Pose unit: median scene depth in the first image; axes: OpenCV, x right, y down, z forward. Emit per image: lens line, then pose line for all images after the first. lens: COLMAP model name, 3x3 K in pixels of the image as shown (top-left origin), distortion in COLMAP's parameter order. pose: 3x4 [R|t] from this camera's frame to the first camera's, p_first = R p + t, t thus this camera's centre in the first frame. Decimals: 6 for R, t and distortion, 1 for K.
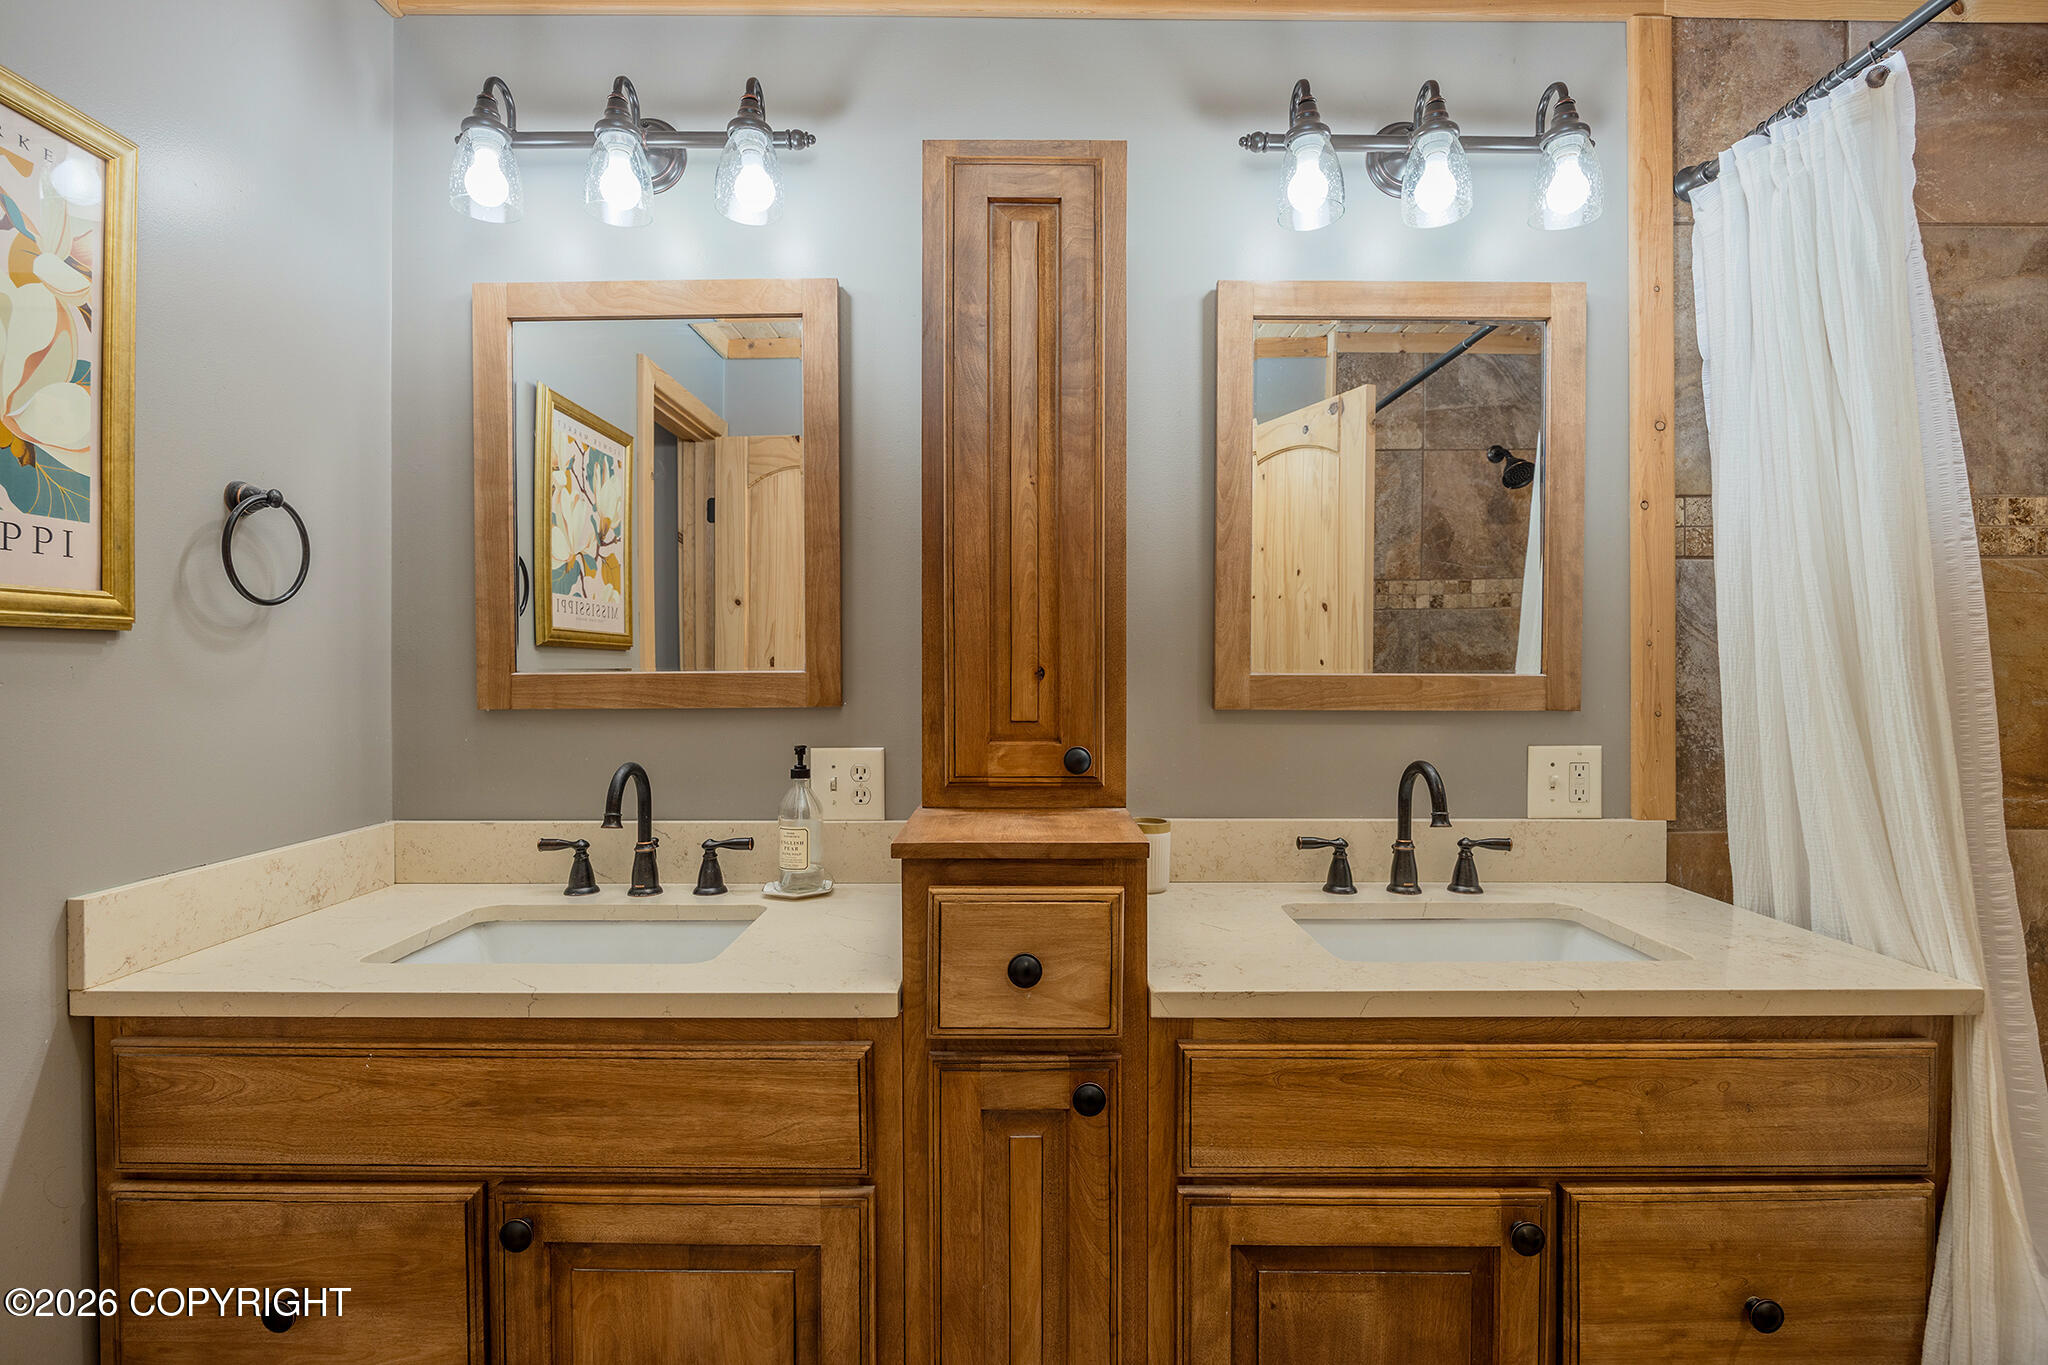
lens RADIAL K [[961.1, 0, 1020.0], [0, 961.1, 678.7], [0, 0, 1]] dist [-0.013426, 0.001333]
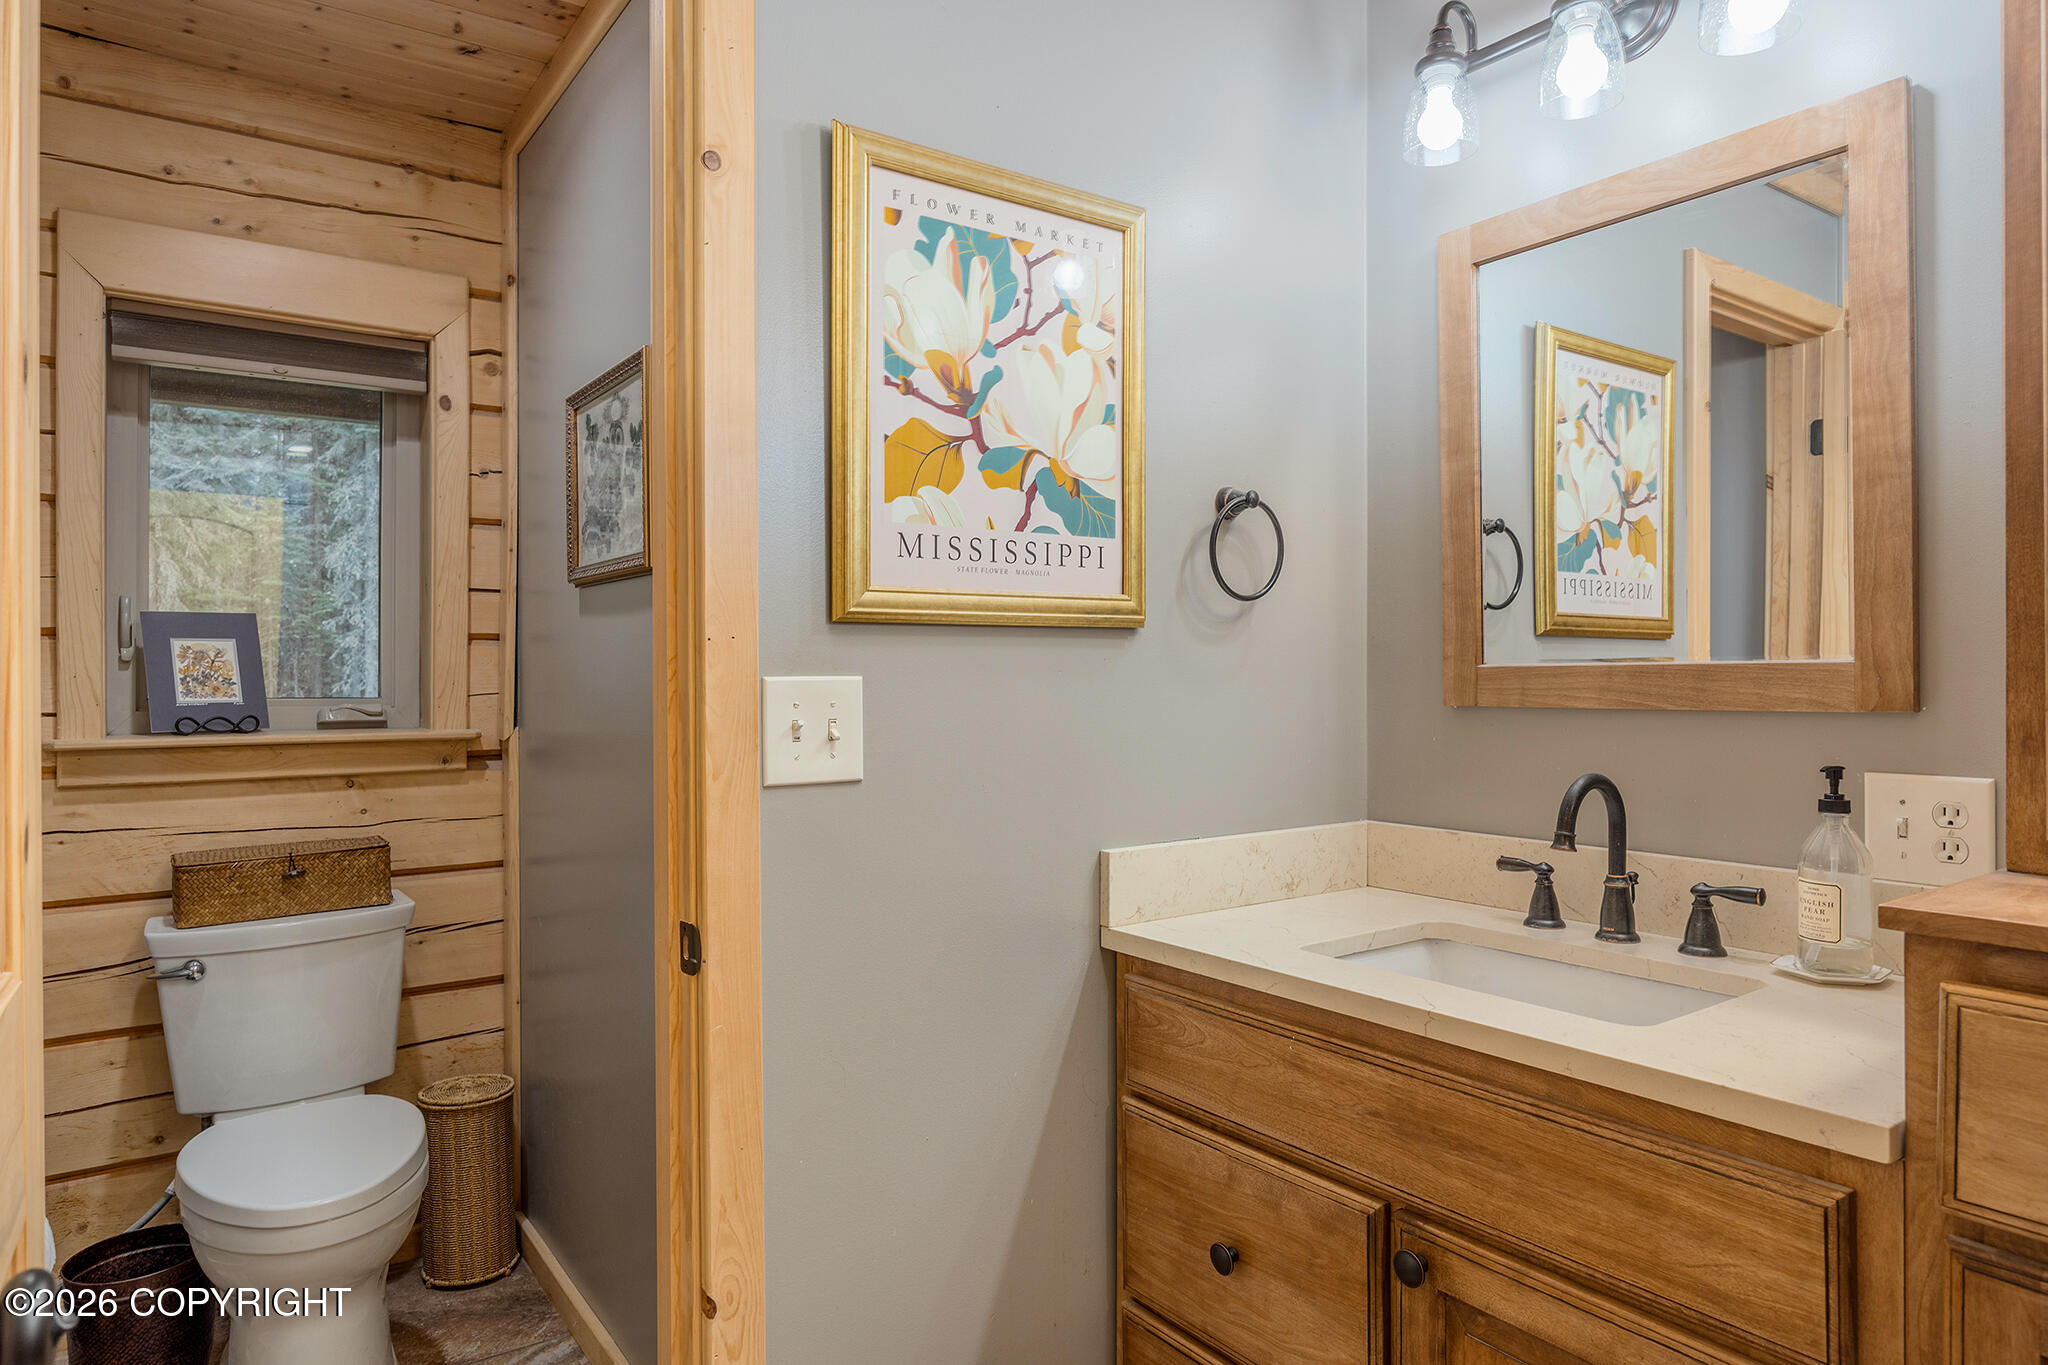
lens RADIAL K [[1241.5, 0, 1033.3], [0, 1241.5, 680.9], [0, 0, 1]] dist [-0.007266, 0.001959]
pose [[0.588914, 0.005041, -0.808180, 0.183288], [-0.006011, 0.999980, 0.001857, 0.010921], [0.808174, 0.003765, 0.588932, -0.004160]]
